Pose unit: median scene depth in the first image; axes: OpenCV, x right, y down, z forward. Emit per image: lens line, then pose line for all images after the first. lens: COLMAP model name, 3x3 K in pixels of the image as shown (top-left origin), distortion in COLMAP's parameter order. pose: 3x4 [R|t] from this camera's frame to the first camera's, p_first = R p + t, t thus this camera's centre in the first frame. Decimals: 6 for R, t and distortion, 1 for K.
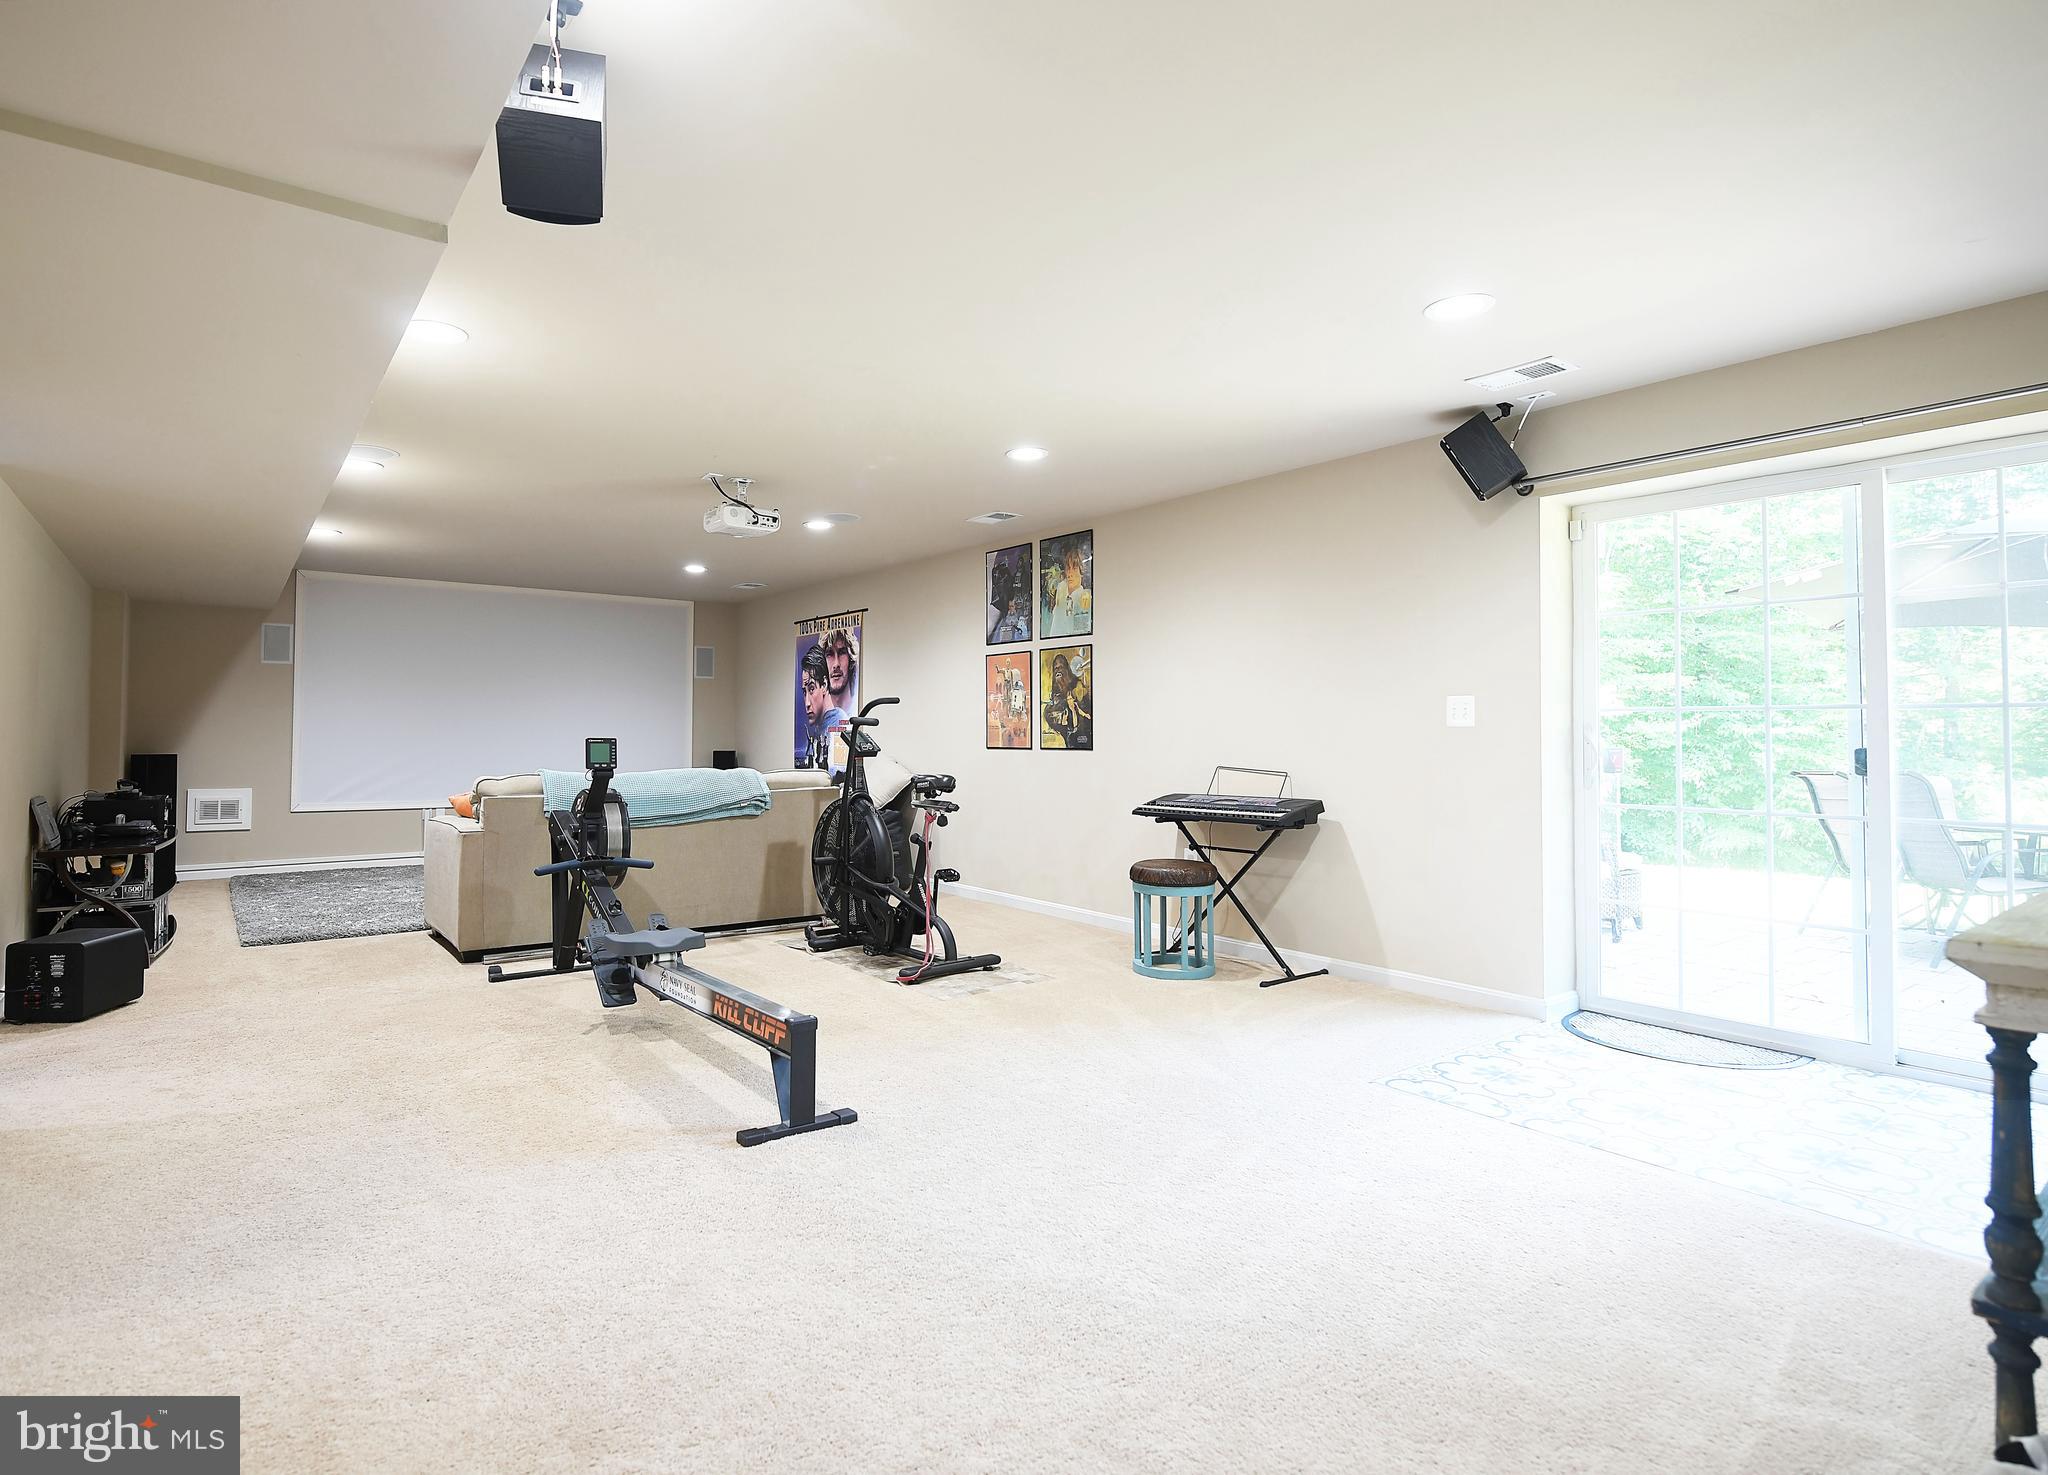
lens RADIAL K [[1005.1, 0, 936.8], [0, 1005.1, 712.5], [0, 0, 1]] dist [-0.005946, -0.002837]
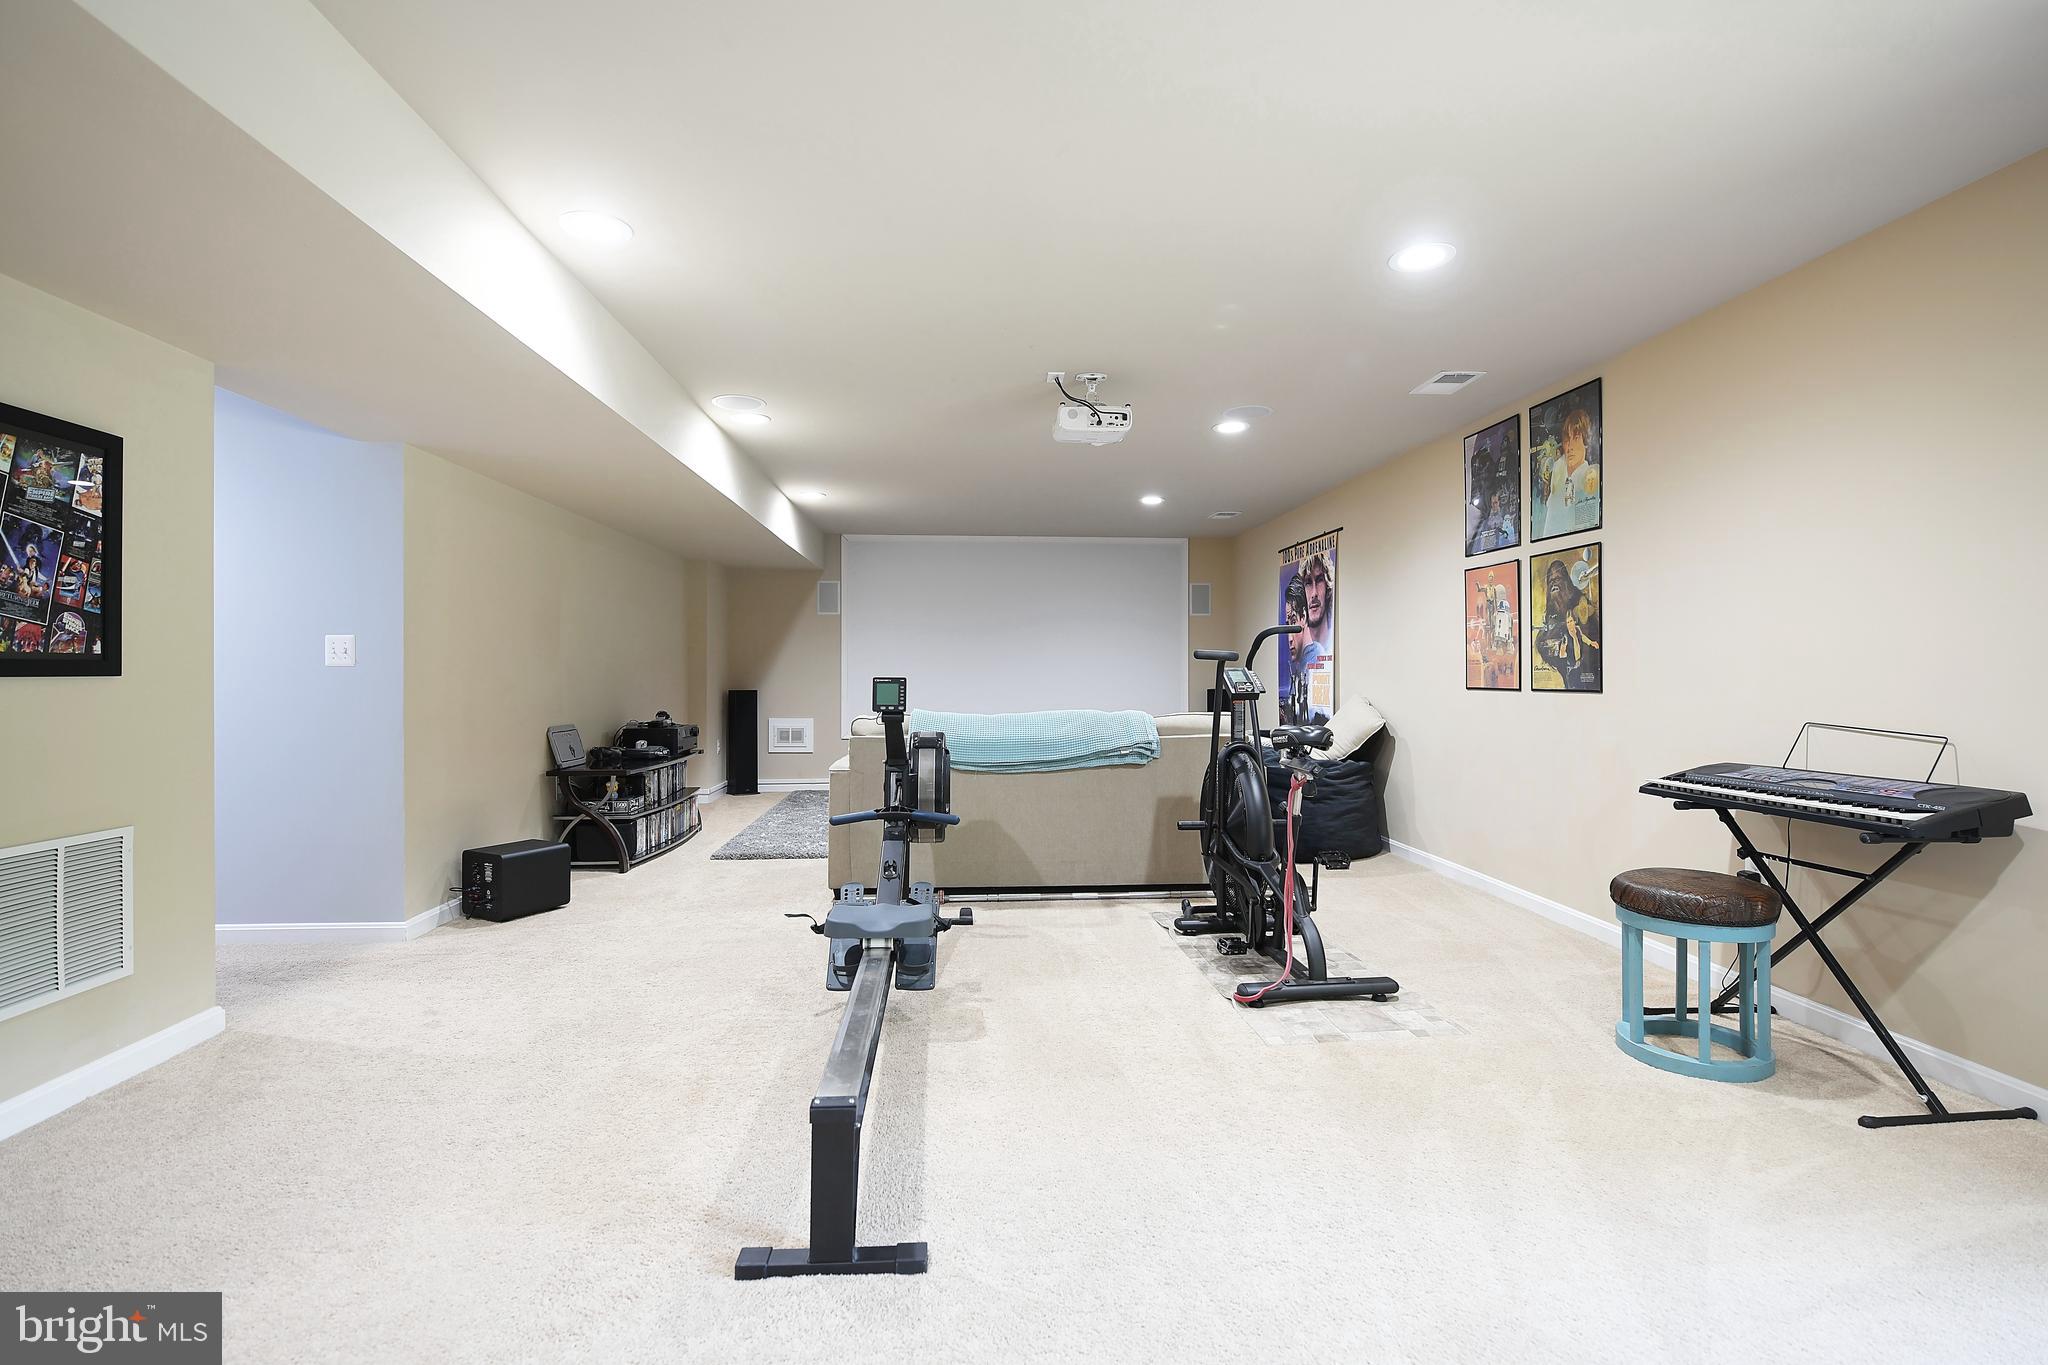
lens RADIAL K [[902.8, 0, 1039.3], [0, 902.8, 673.7], [0, 0, 1]] dist [-0.010643, -0.002179]
pose [[0.864982, -0.003249, -0.501793, 0.128140], [0.015081, 0.999696, 0.019524, 0.005710], [0.501577, -0.024456, 0.864768, 0.255066]]
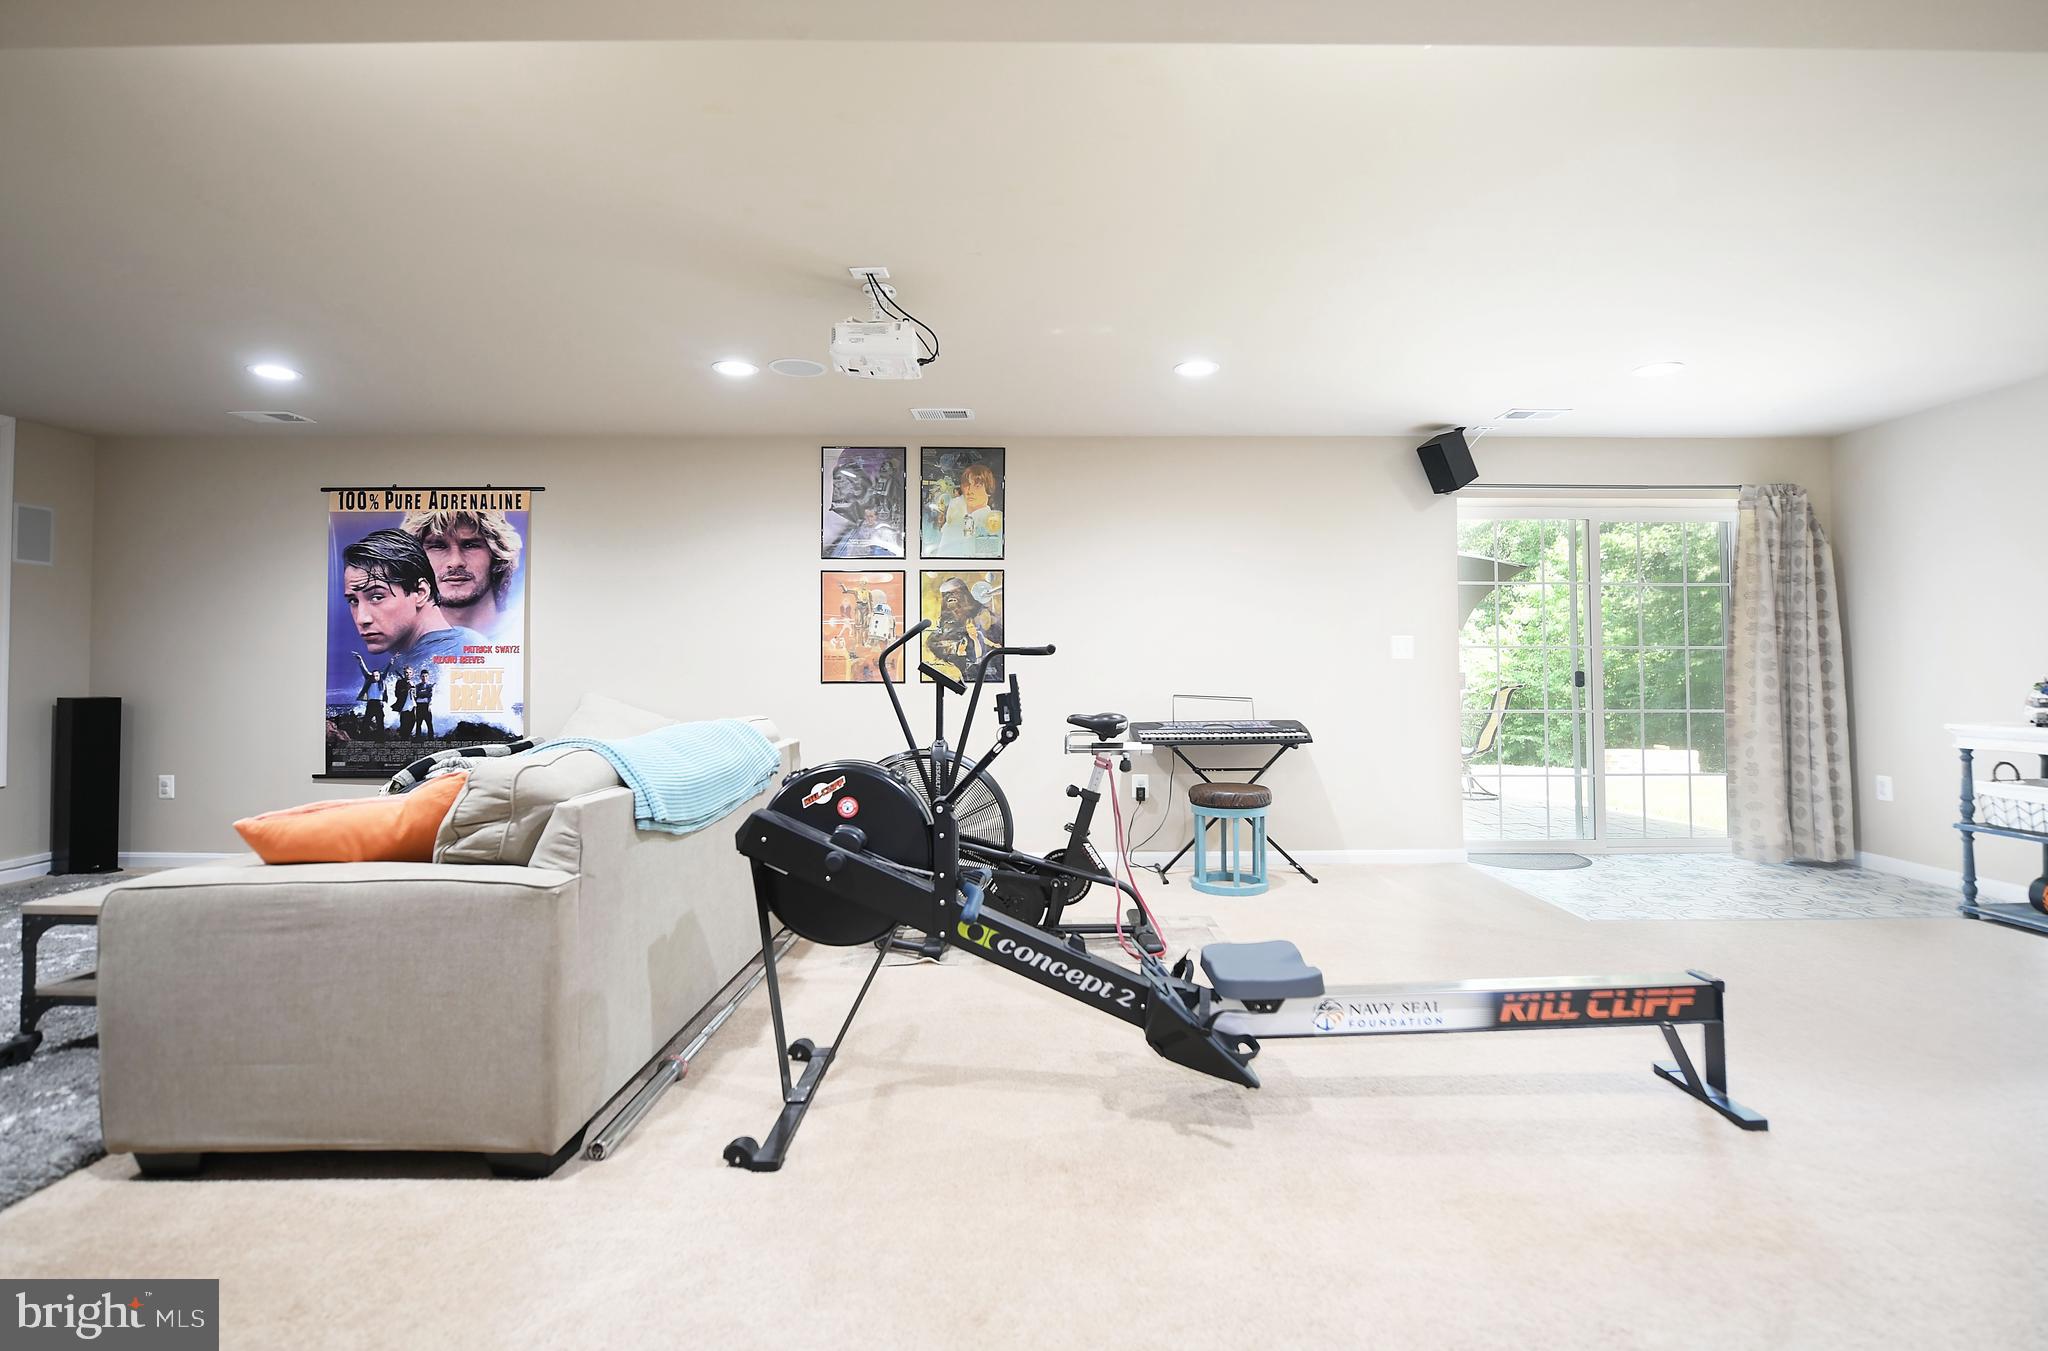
lens RADIAL K [[942.1, 0, 1026.0], [0, 942.1, 653.5], [0, 0, 1]] dist [-0.011614, -0.000555]
pose [[0.585563, 0.009394, 0.810572, -0.539936], [-0.014846, 0.999889, -0.000864, 0.010639], [-0.810491, -0.011527, 0.585638, 0.459023]]
